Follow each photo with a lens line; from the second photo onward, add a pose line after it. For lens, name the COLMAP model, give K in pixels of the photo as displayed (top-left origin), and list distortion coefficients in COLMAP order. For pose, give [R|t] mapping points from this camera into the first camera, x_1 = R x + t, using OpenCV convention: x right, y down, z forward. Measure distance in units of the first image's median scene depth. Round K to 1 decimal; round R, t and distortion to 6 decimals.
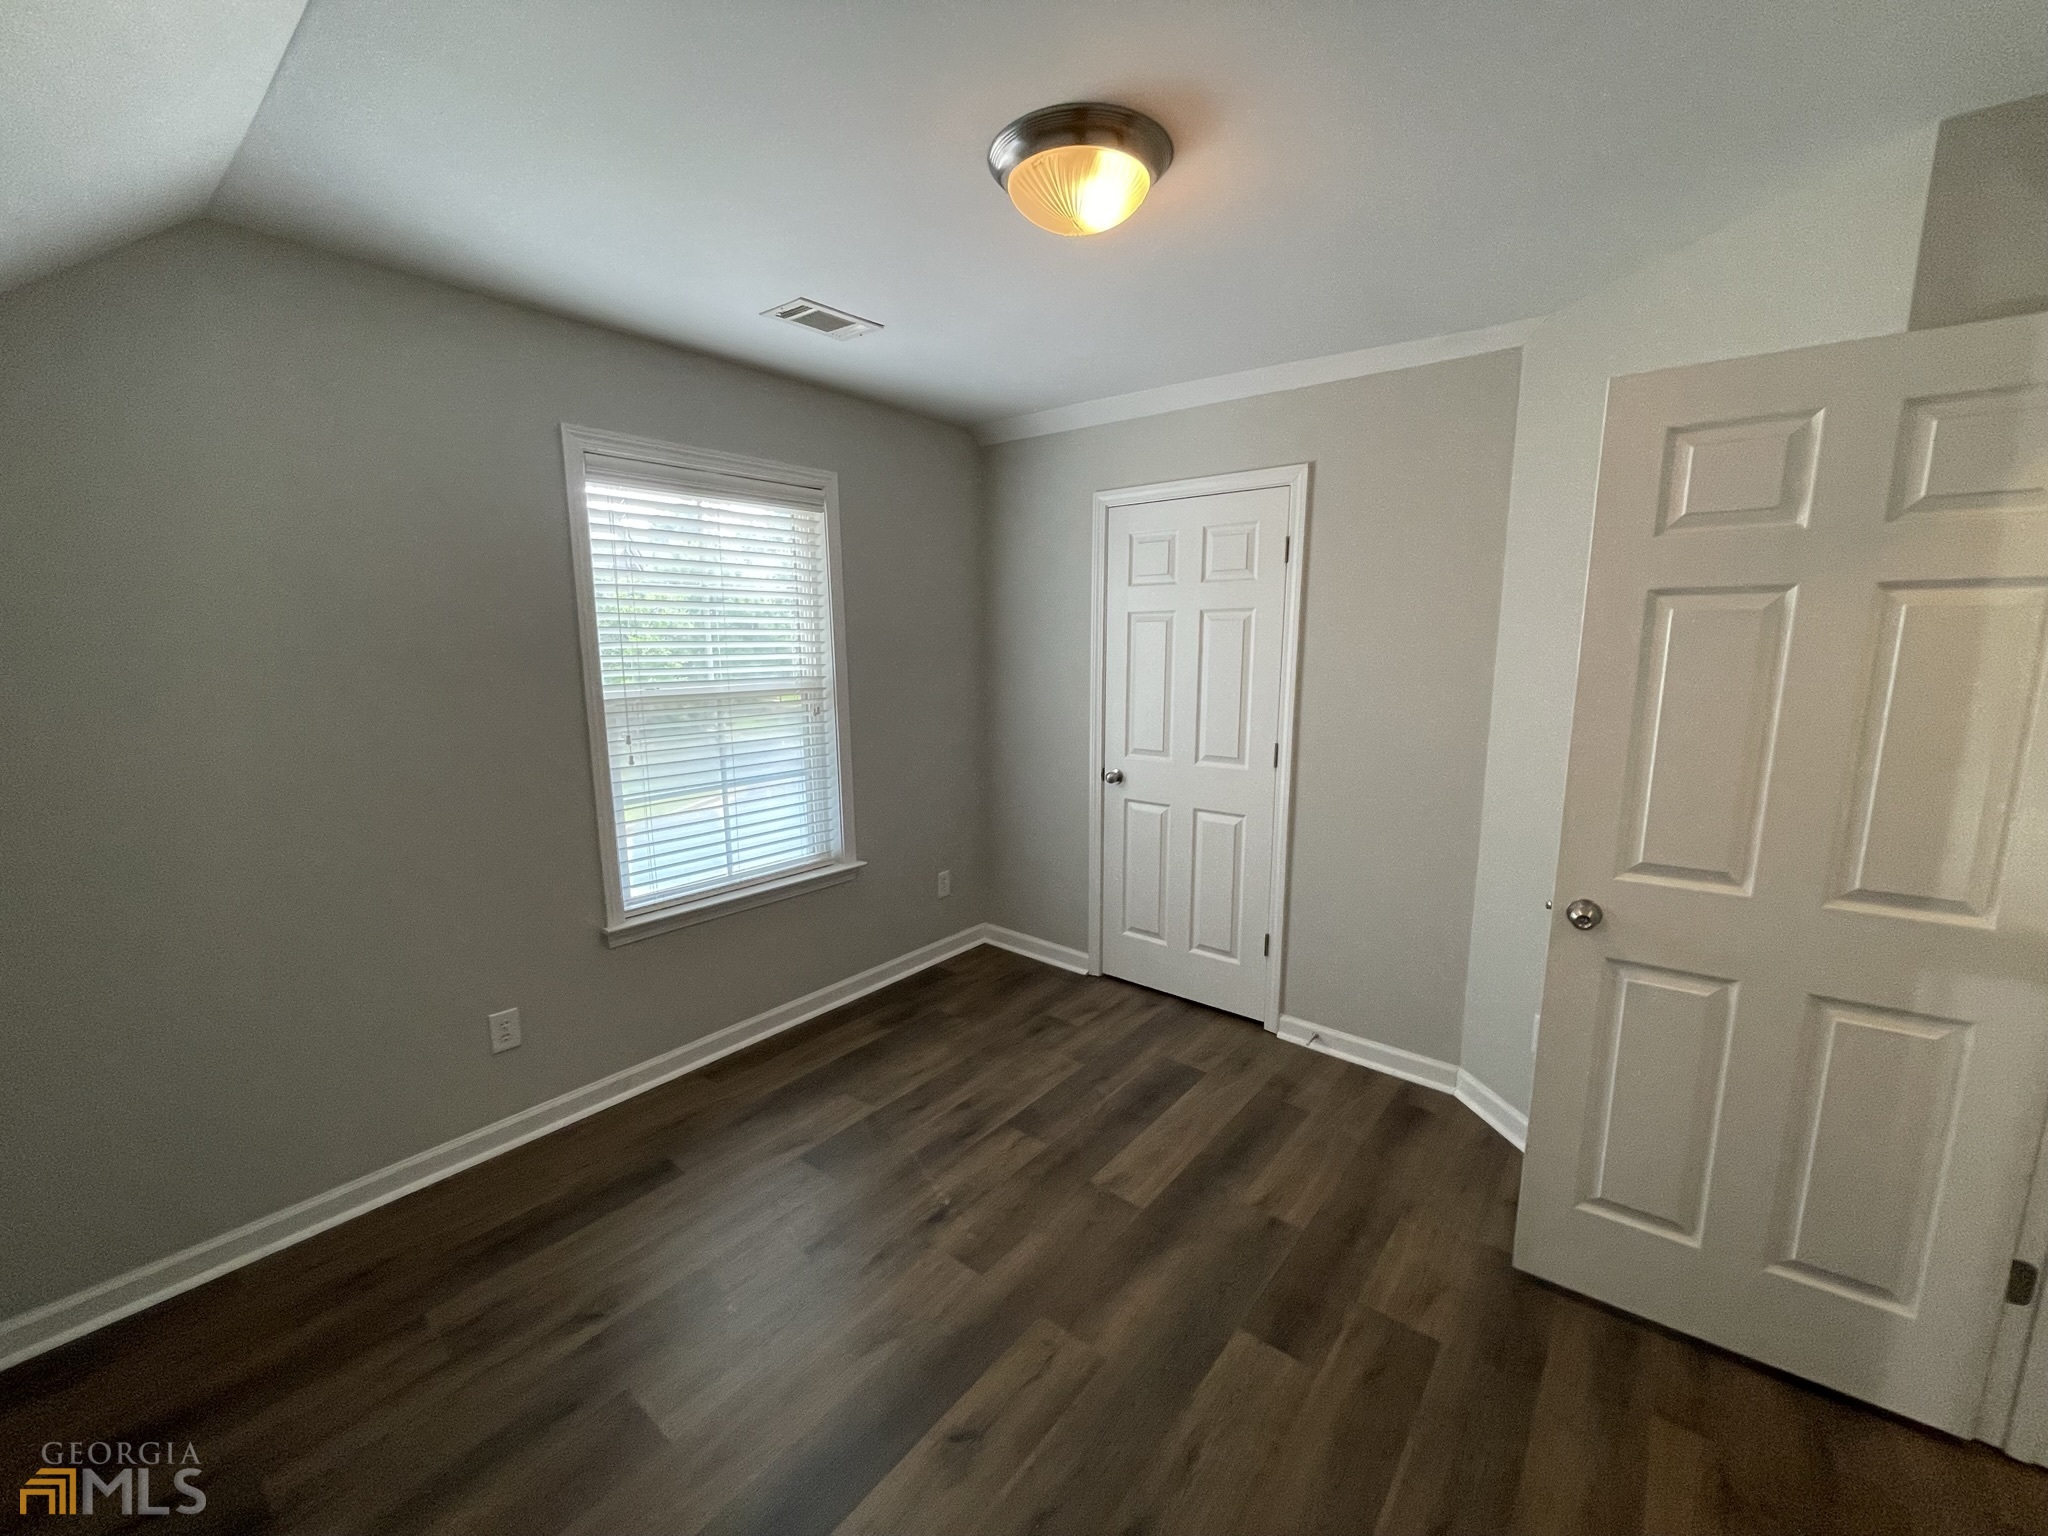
lens RADIAL K [[818.3, 0, 975.6], [0, 818.3, 771.9], [0, 0, 1]] dist [-0.000766, 0.000037]
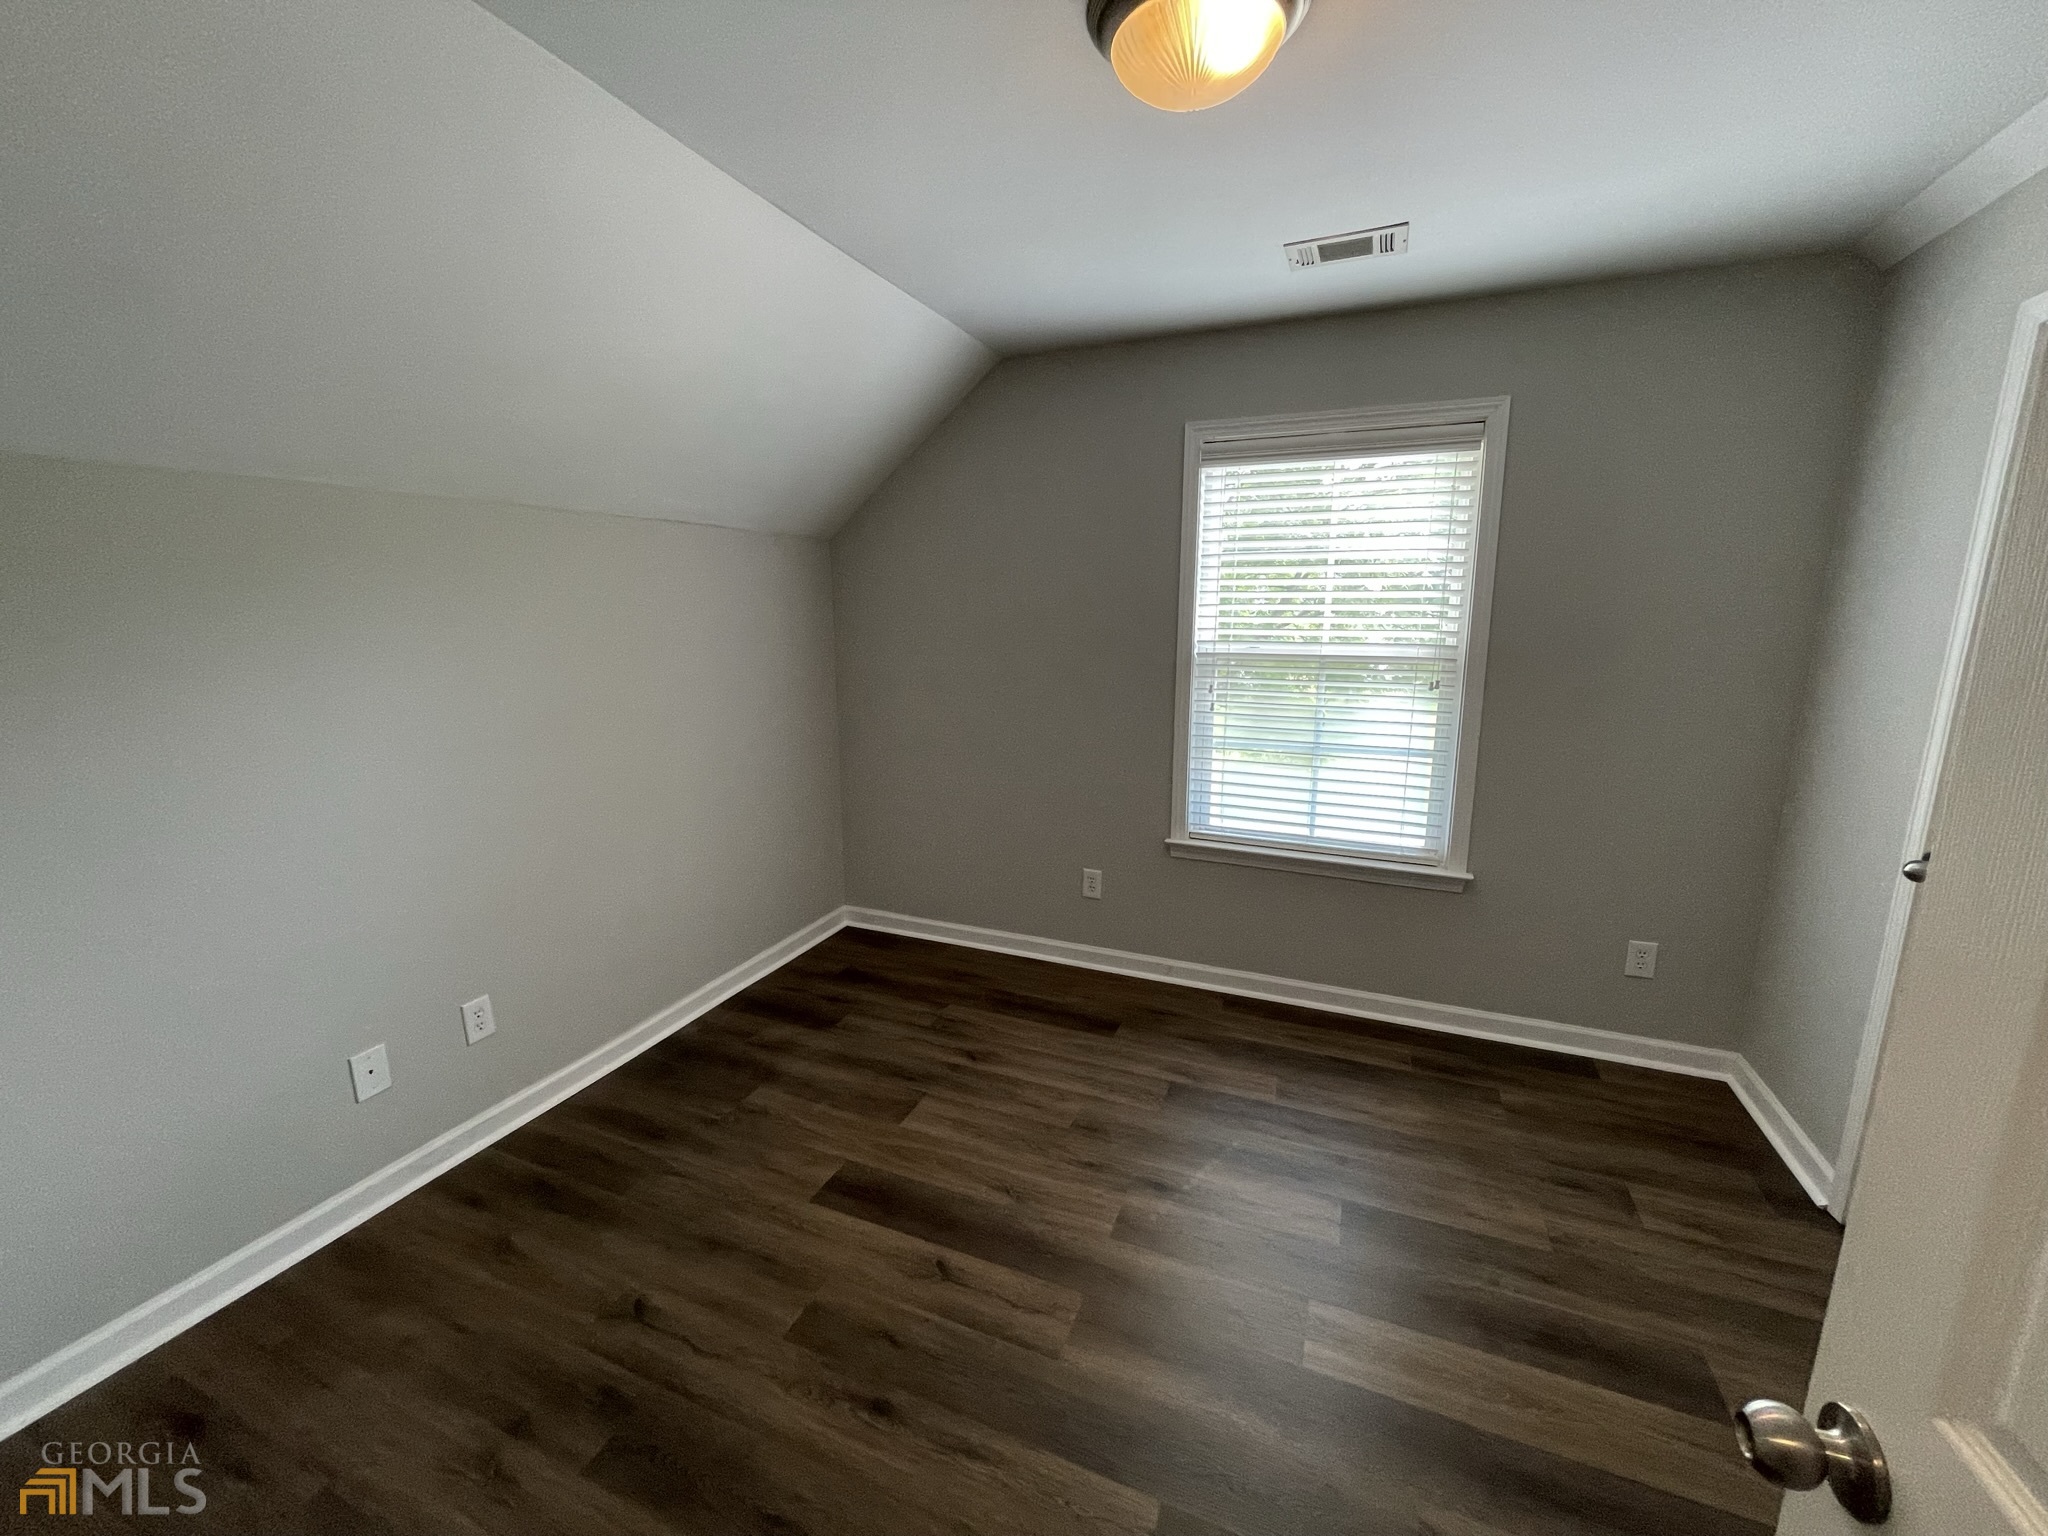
lens RADIAL K [[812.3, 0, 1022.8], [0, 812.3, 760.9], [0, 0, 1]] dist [0.000555, 0.000158]
pose [[0.312369, 0.184175, -0.931936, 0.553574], [-0.157225, 0.977520, 0.140484, -0.055297], [0.936860, 0.102641, 0.334303, 0.354105]]
